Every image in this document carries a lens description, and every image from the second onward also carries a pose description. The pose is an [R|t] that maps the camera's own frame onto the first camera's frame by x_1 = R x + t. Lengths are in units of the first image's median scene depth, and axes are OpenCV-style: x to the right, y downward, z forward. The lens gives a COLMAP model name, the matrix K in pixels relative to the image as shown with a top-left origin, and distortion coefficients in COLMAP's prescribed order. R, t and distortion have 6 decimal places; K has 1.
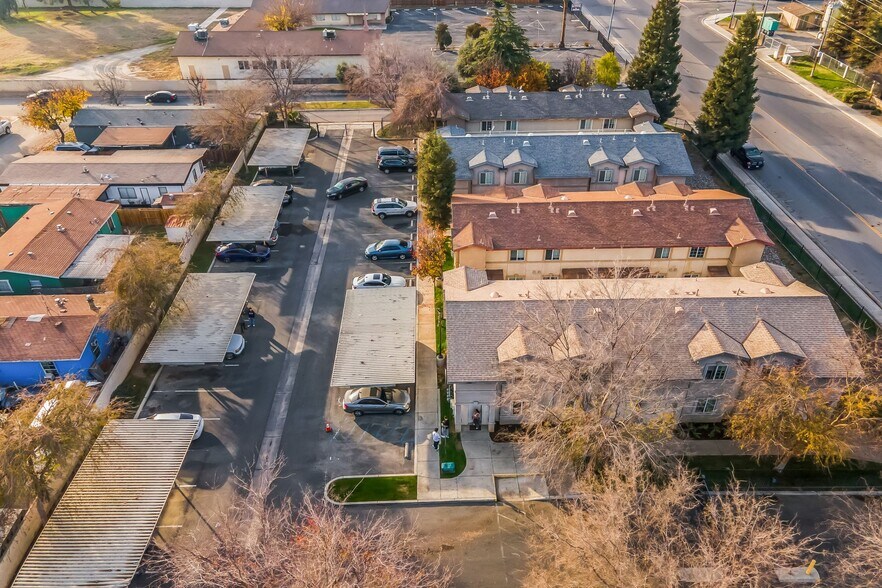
lens RADIAL K [[642.4, 0, 438.2], [0, 642.4, 296.1], [0, 0, 1]] dist [0.055021, 0.008615]
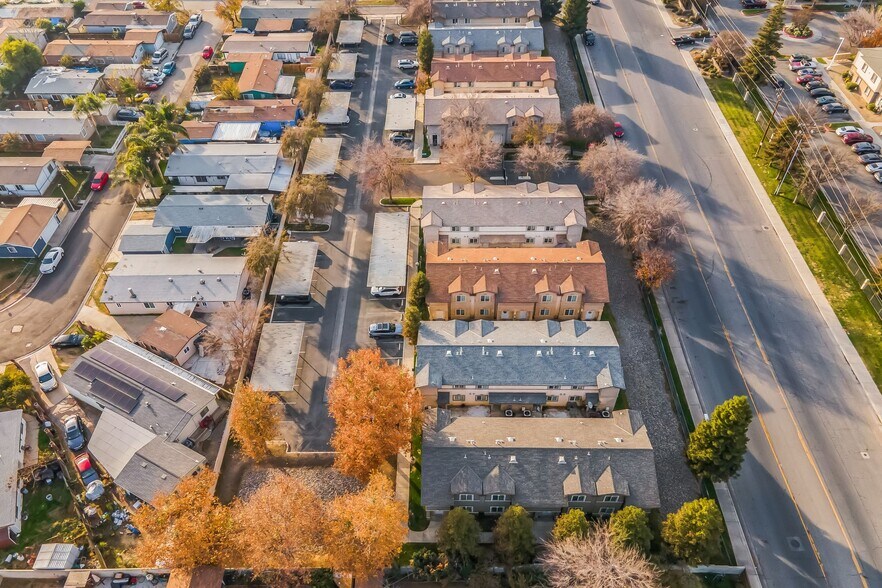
lens RADIAL K [[641.5, 0, 441.0], [0, 641.5, 294.0], [0, 0, 1]] dist [0.052896, 0.004477]
pose [[0.999648, 0.014657, -0.022121, 0.111760], [-0.010076, 0.980840, 0.194552, 0.212289], [0.024549, -0.194261, 0.980643, -1.384701]]
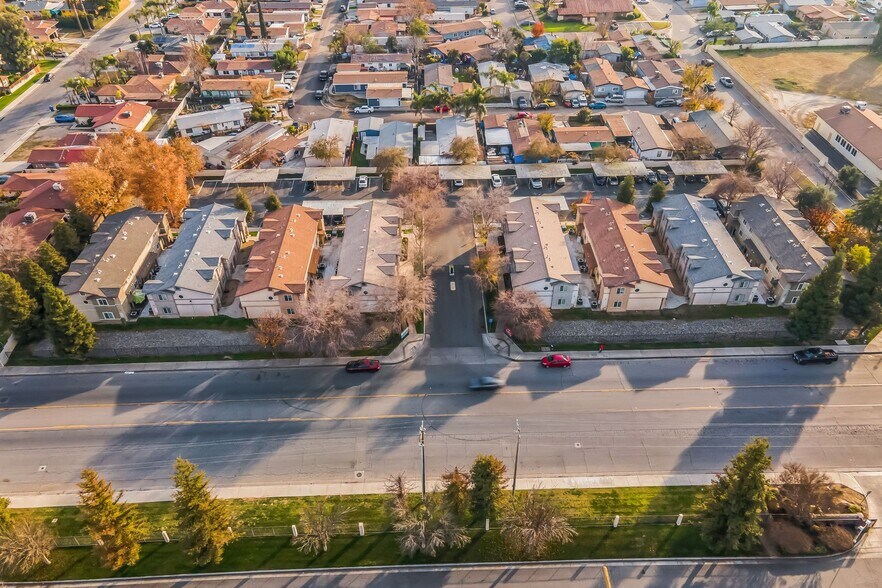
lens RADIAL K [[642.4, 0, 438.2], [0, 642.4, 296.1], [0, 0, 1]] dist [0.055021, 0.008615]
pose [[0.002135, 0.644800, -0.764349, 1.766415], [-0.573003, 0.627214, 0.527513, -0.703894], [0.819551, 0.436848, 0.370811, -0.150076]]
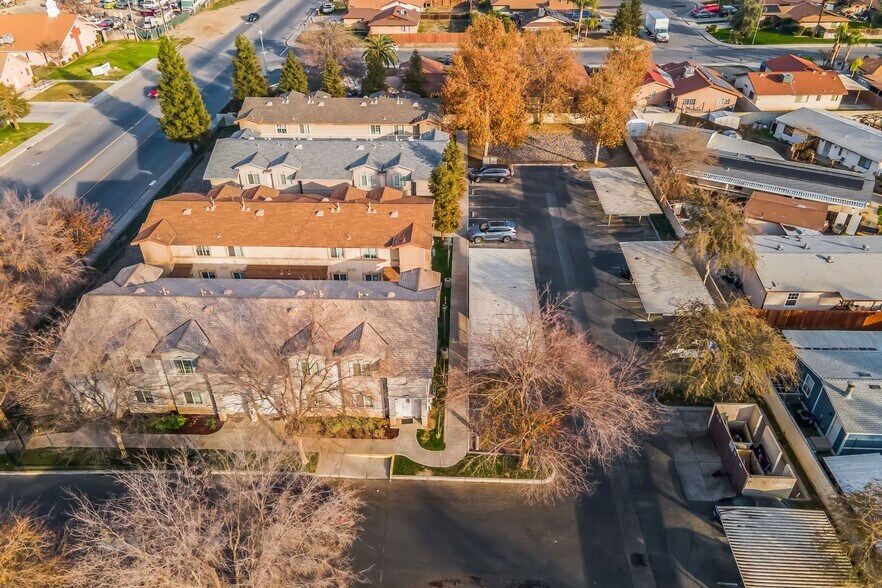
lens RADIAL K [[642.4, 0, 438.2], [0, 642.4, 296.1], [0, 0, 1]] dist [0.055021, 0.008615]
pose [[-0.997756, -0.011333, 0.065982, -0.029136], [0.058141, 0.341941, 0.937921, -0.407272], [-0.033191, 0.939653, -0.340515, 0.551405]]
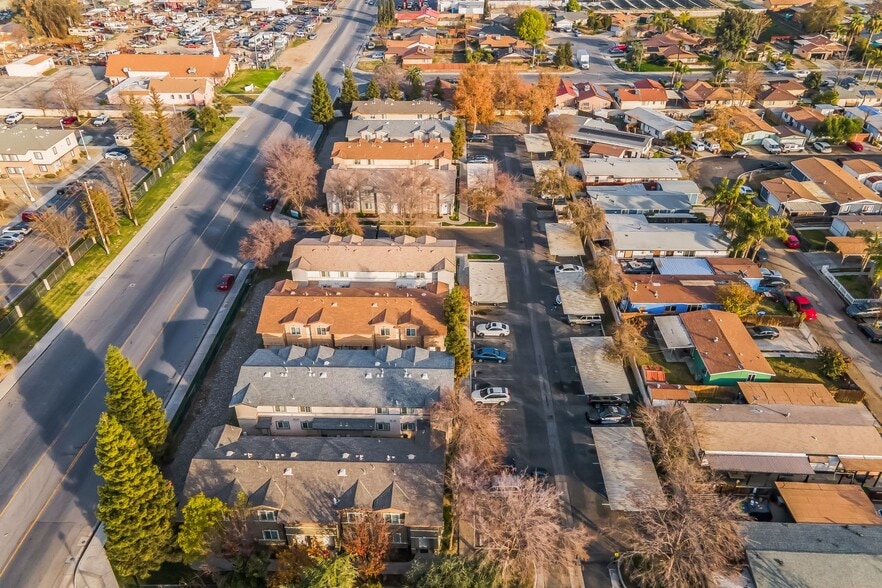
lens RADIAL K [[642.4, 0, 438.2], [0, 642.4, 296.1], [0, 0, 1]] dist [0.055021, 0.008615]
pose [[-0.998306, -0.006219, 0.057856, -0.043598], [0.051725, 0.360645, 0.931268, -1.477063], [-0.026657, 0.932682, -0.359712, 1.414076]]
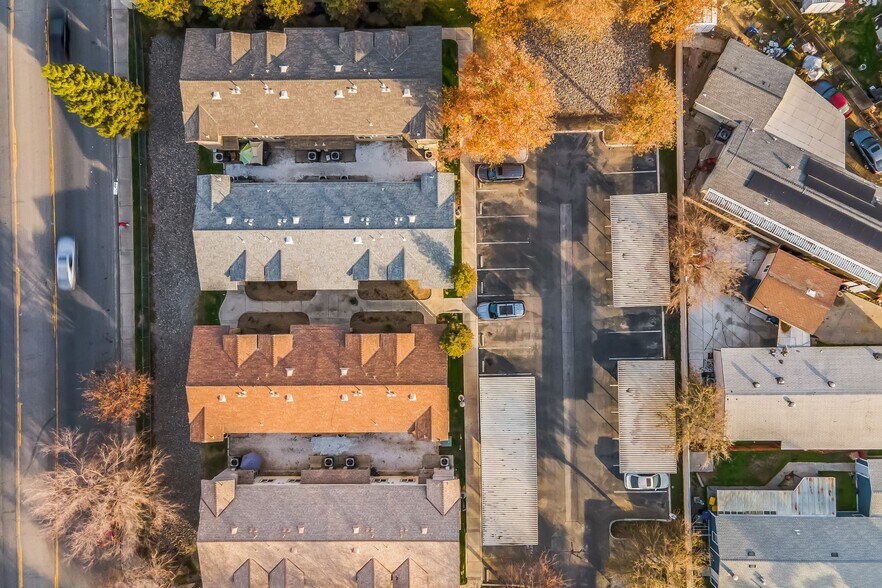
lens RADIAL K [[659.0, 0, 431.8], [0, 659.0, 294.7], [0, 0, 1]] dist [0.041985, 0.001534]
pose [[-0.999050, -0.007117, 0.042989, 0.023438], [0.039190, -0.578066, 0.815048, -0.333306], [0.019050, 0.815959, 0.577796, -0.617288]]
